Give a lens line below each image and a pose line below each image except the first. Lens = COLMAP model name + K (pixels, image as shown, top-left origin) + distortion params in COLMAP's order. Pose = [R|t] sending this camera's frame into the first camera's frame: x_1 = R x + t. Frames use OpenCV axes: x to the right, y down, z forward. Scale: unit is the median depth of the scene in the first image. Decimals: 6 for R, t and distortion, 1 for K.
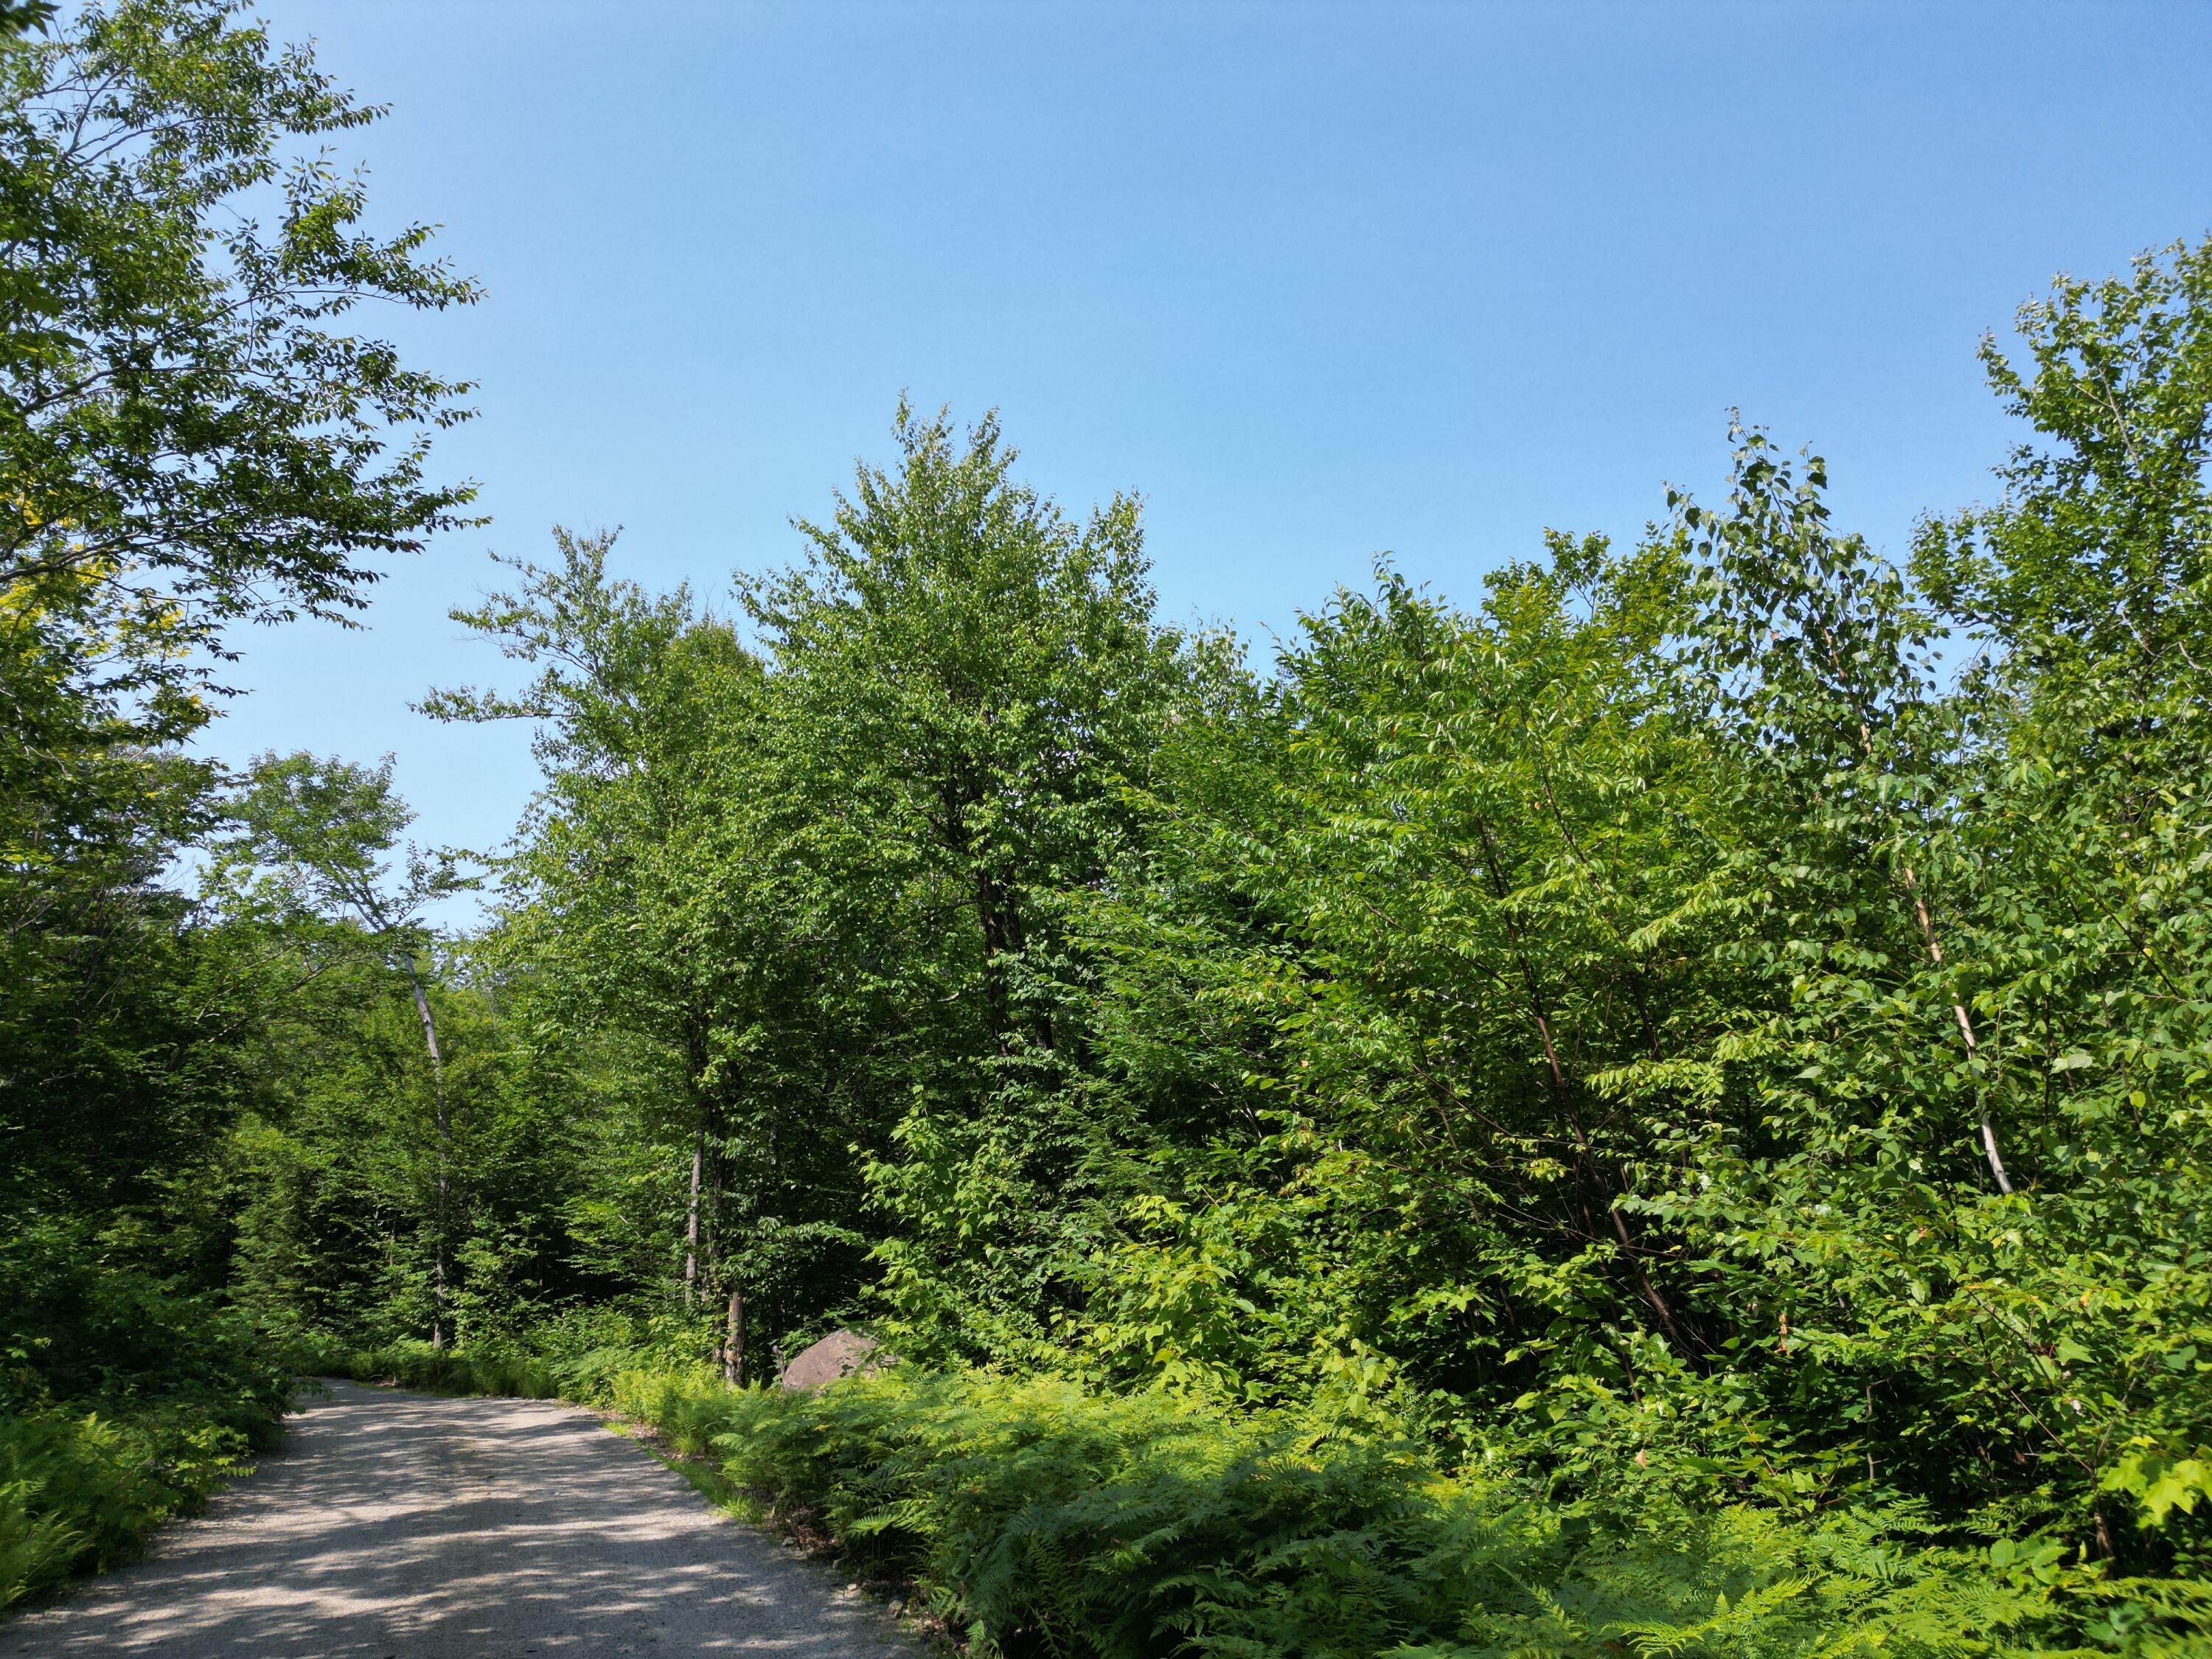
lens RADIAL K [[1550.6, 0, 1106.0], [0, 1550.6, 829.5], [0, 0, 1]] dist [0.063226, -0.050642]
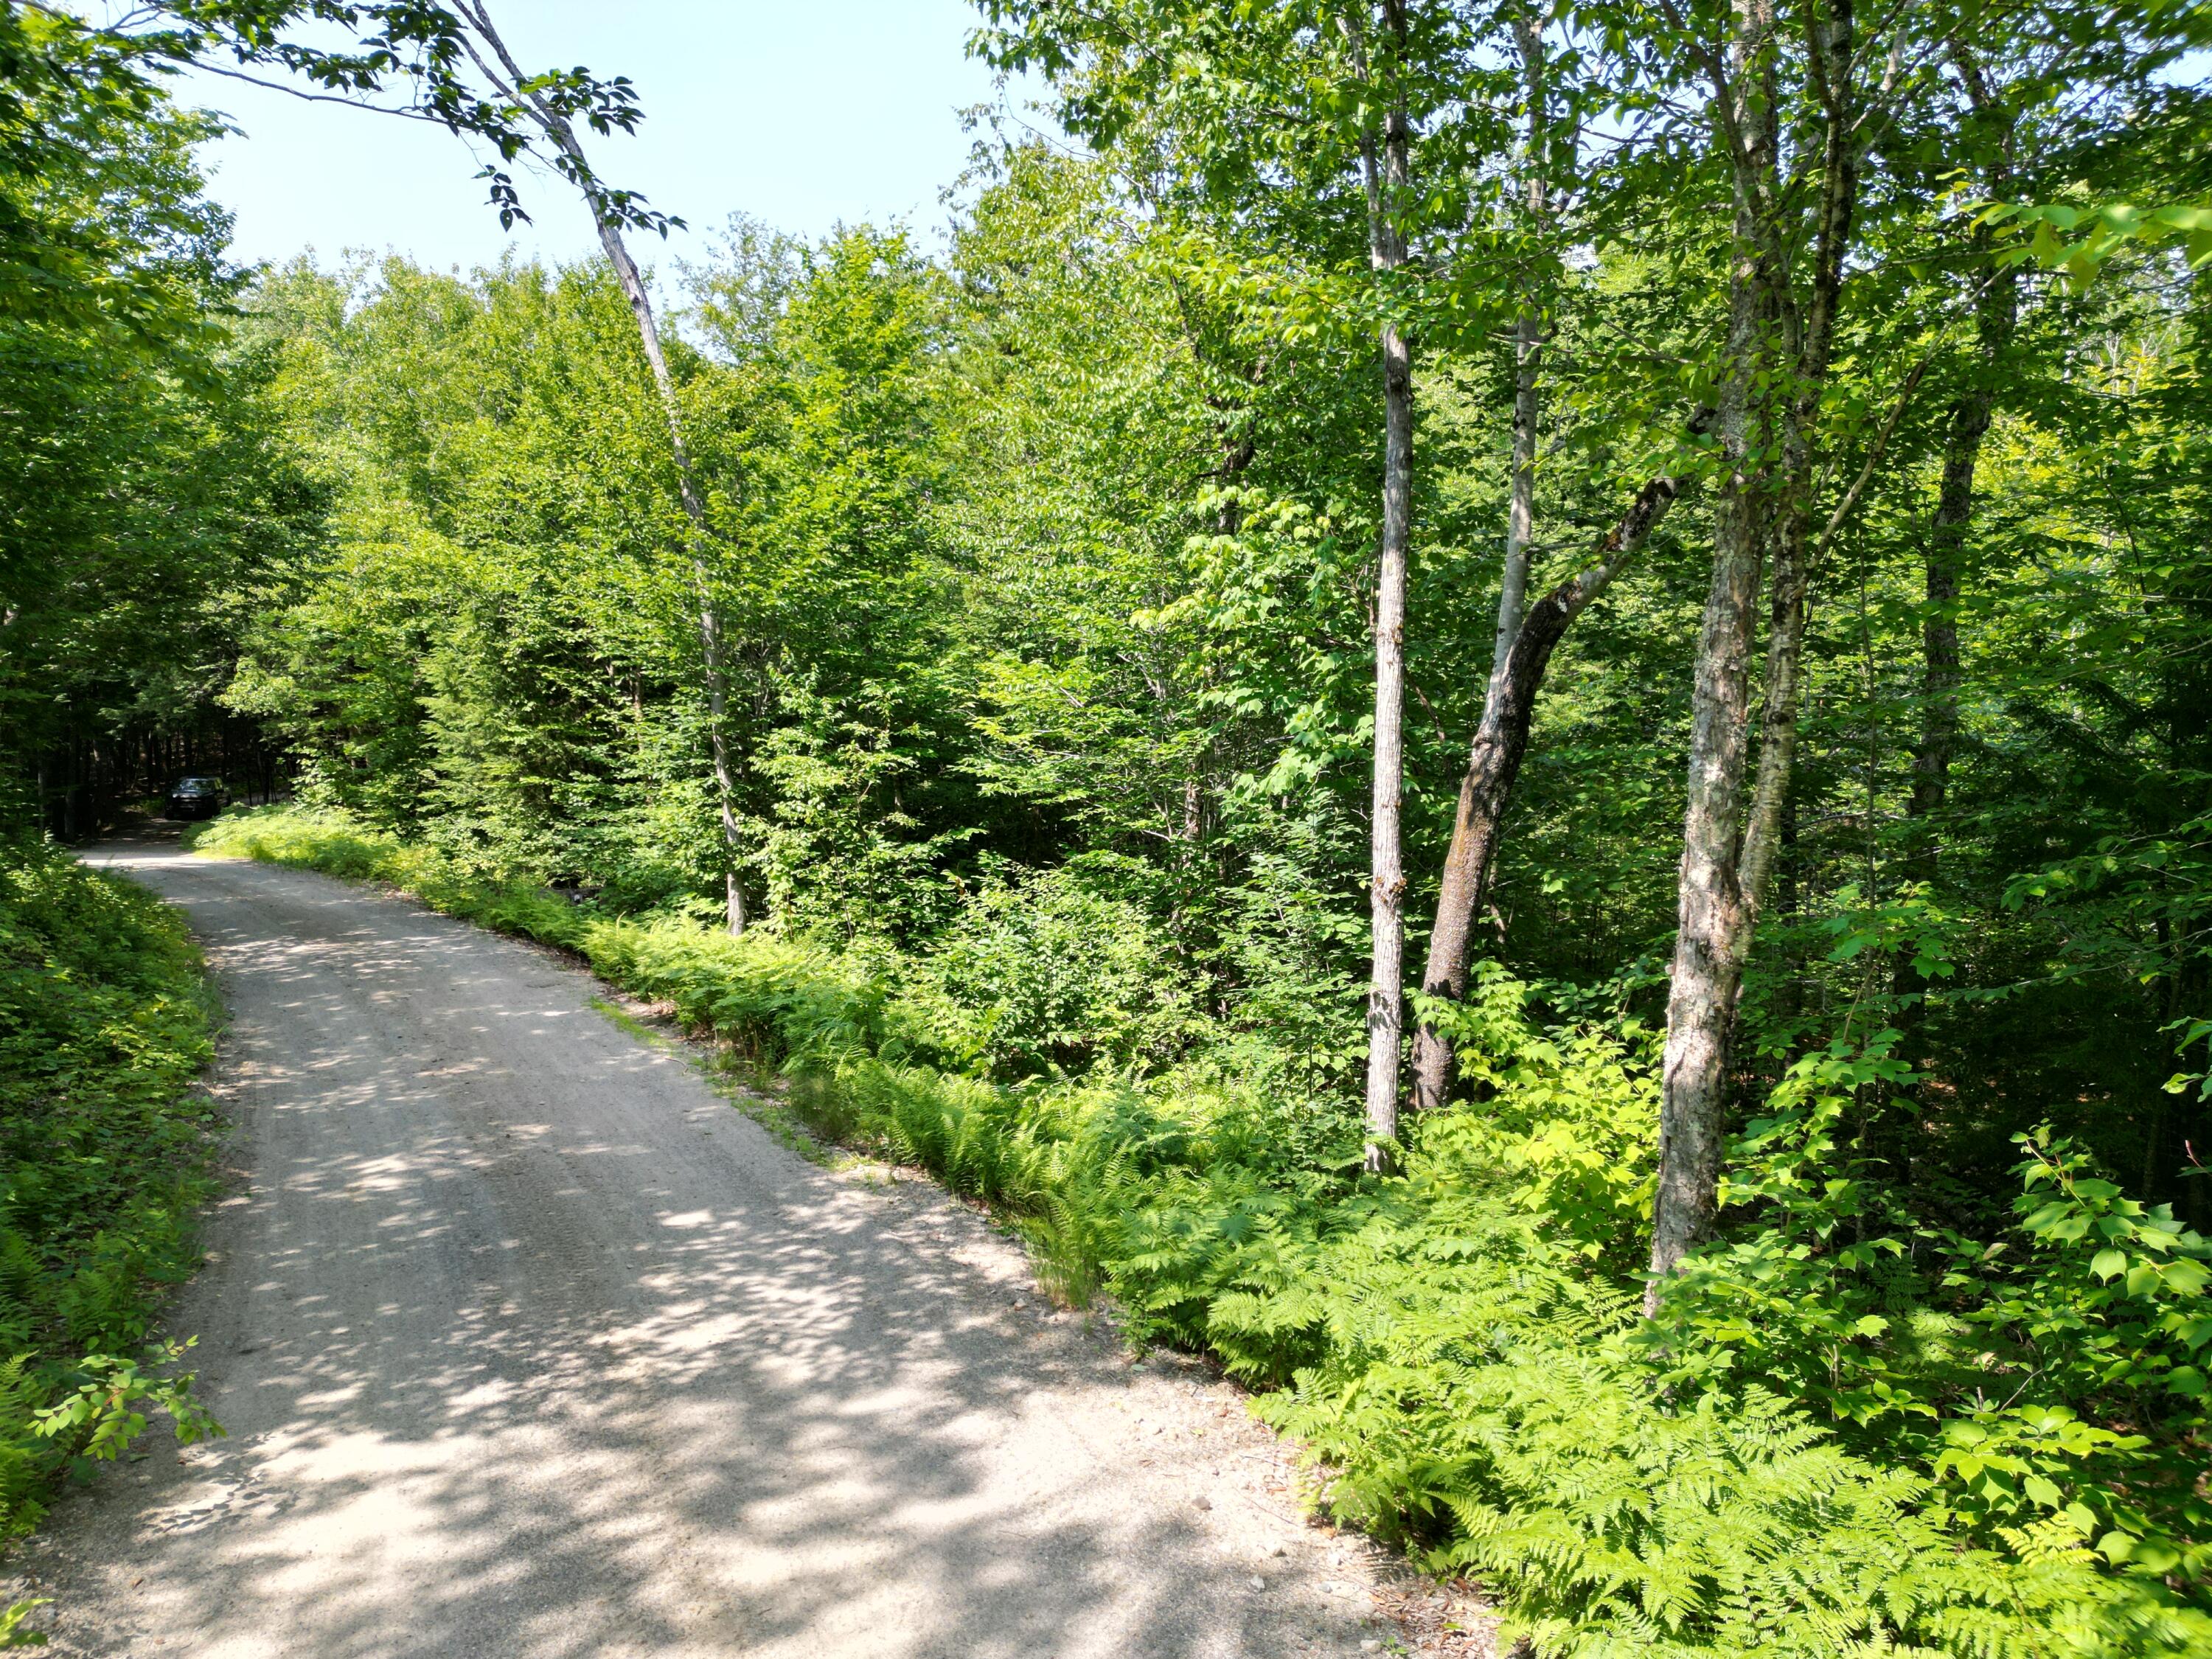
lens RADIAL K [[1550.6, 0, 1106.0], [0, 1550.6, 829.5], [0, 0, 1]] dist [0.063226, -0.050642]
pose [[0.991102, 0.016746, -0.132047, -0.225524], [0.030183, 0.937935, 0.345496, 0.118200], [0.129637, -0.346408, 0.929083, 0.520779]]
